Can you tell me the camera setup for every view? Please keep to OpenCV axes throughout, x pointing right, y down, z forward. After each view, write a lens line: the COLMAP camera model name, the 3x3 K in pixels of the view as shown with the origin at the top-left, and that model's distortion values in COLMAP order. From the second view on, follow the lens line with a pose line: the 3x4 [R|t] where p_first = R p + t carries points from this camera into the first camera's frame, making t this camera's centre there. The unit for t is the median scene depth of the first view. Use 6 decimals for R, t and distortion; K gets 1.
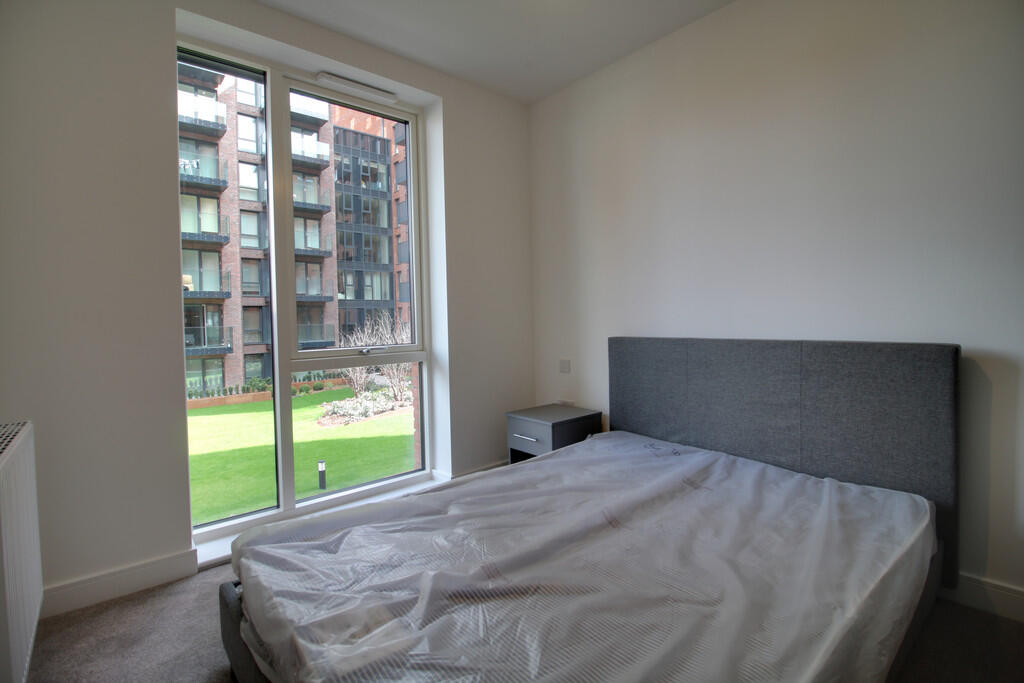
lens RADIAL K [[474.6, 0, 520.7], [0, 474.6, 330.0], [0, 0, 1]] dist [-0.004162, -0.009060]
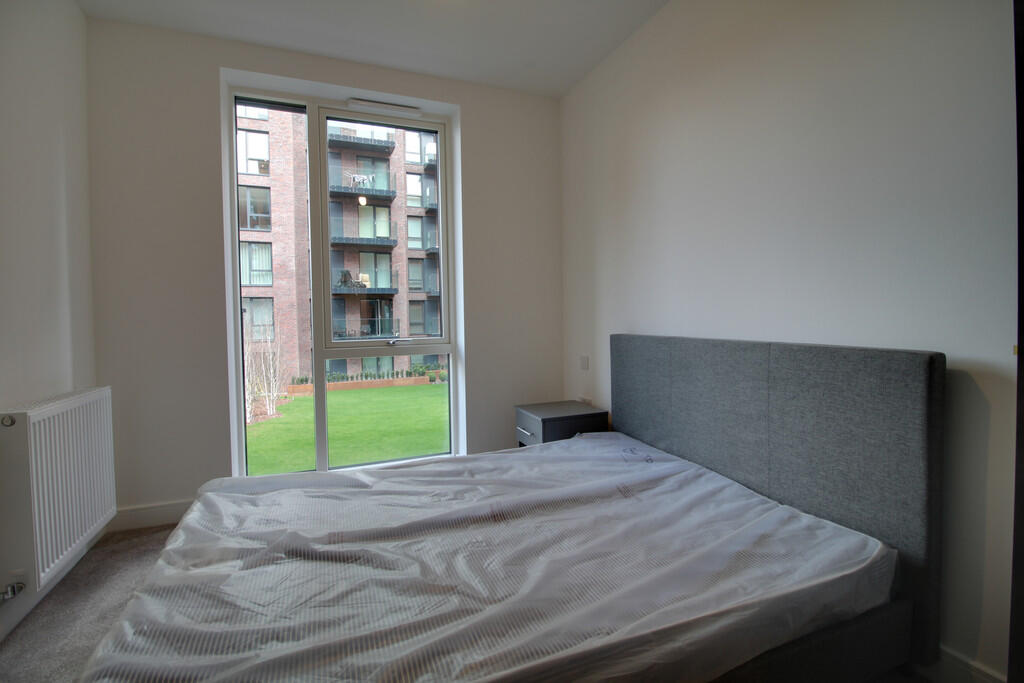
lens RADIAL K [[474.6, 0, 515.8], [0, 474.6, 332.8], [0, 0, 1]] dist [-0.004162, -0.009060]
pose [[0.945688, 0.017114, -0.324626, 0.339972], [-0.010689, 0.999710, 0.021564, -0.006943], [0.324901, -0.016923, 0.945597, 0.033877]]
